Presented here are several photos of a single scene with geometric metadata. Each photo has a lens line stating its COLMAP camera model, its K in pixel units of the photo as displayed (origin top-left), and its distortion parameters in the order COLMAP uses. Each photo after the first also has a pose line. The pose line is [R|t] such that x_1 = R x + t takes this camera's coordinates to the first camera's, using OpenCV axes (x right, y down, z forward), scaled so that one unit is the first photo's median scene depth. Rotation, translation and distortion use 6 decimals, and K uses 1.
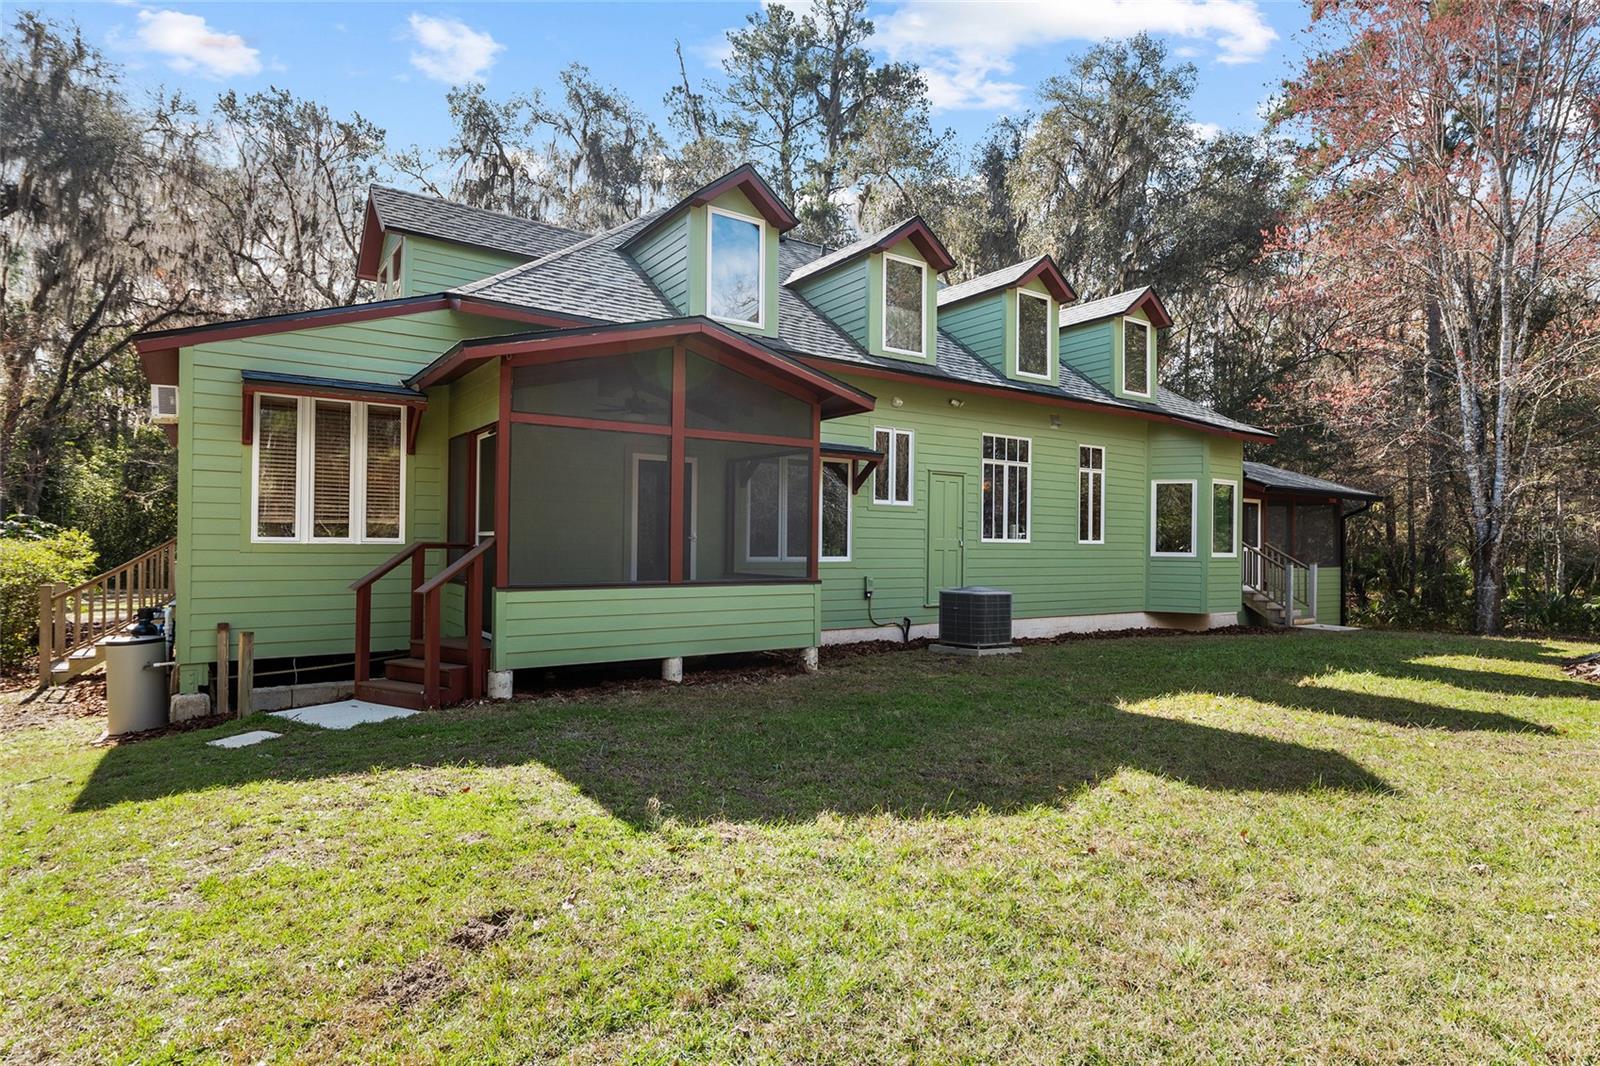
lens RADIAL K [[839.5, 0, 802.3], [0, 839.5, 534.5], [0, 0, 1]] dist [0.002412, 0.001058]
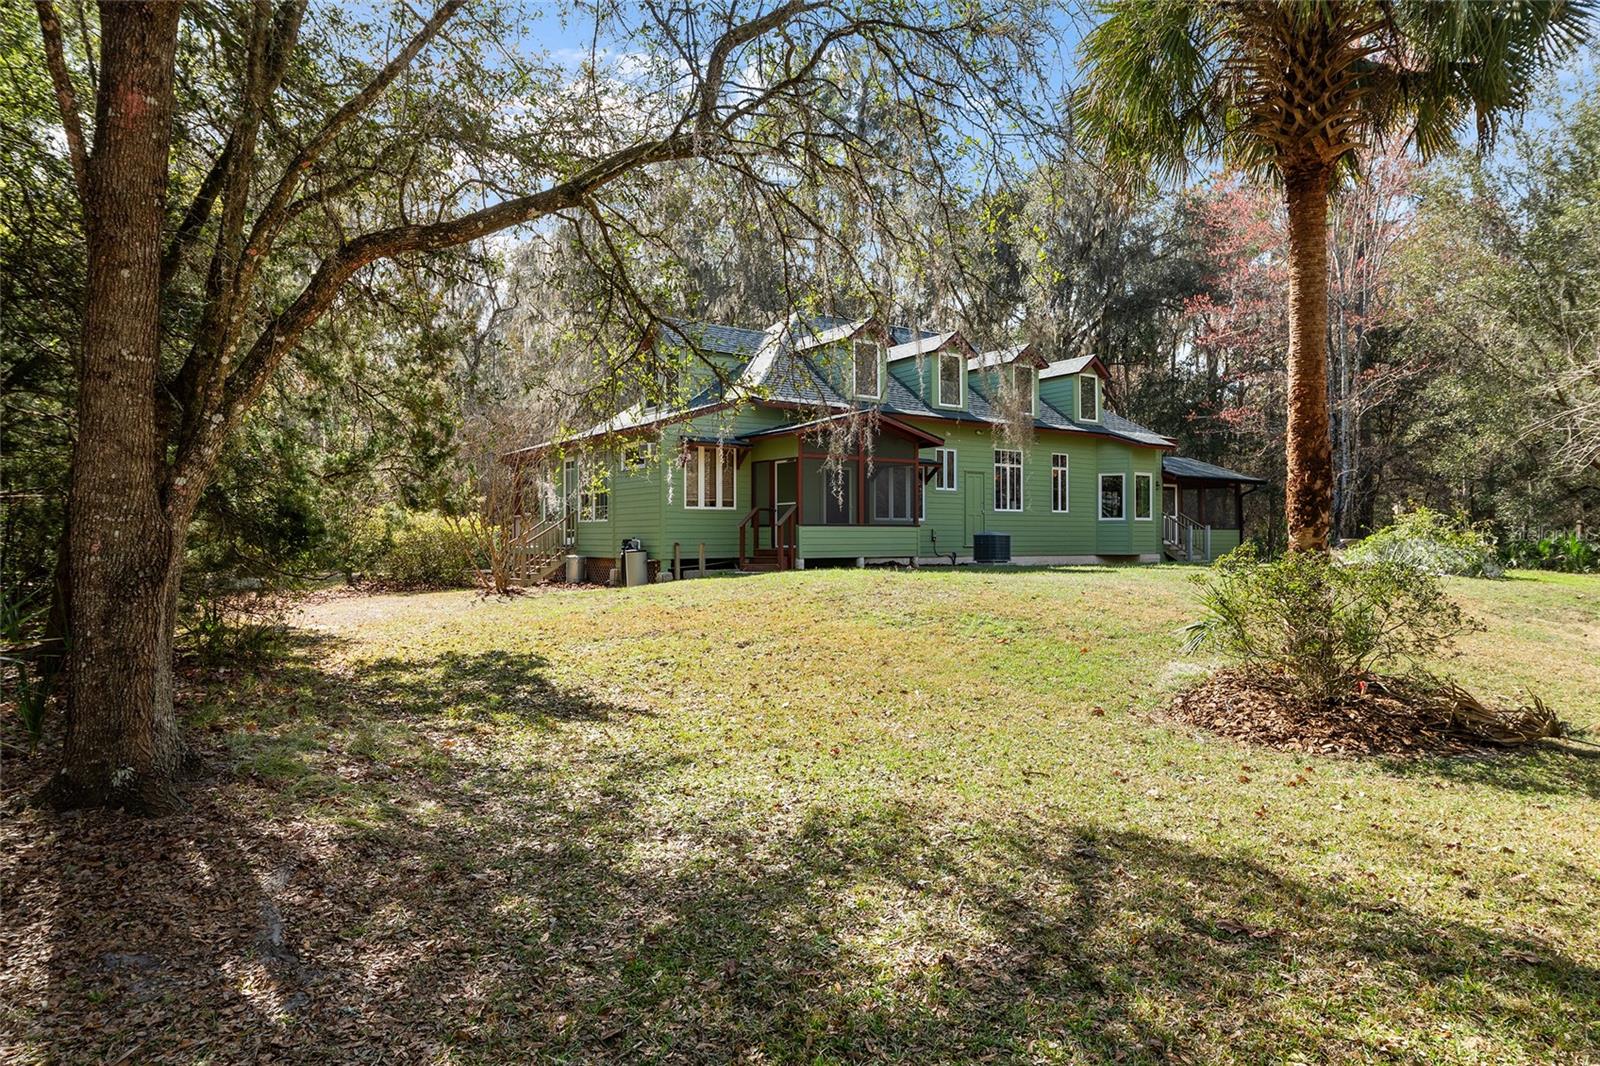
lens RADIAL K [[969.2, 0, 797.5], [0, 969.2, 538.6], [0, 0, 1]] dist [0.003301, 0.000054]
pose [[0.999910, -0.010295, 0.008559, -0.201184], [0.010176, 0.999851, 0.013931, 0.031862], [-0.008701, -0.013843, 0.999866, -0.955305]]
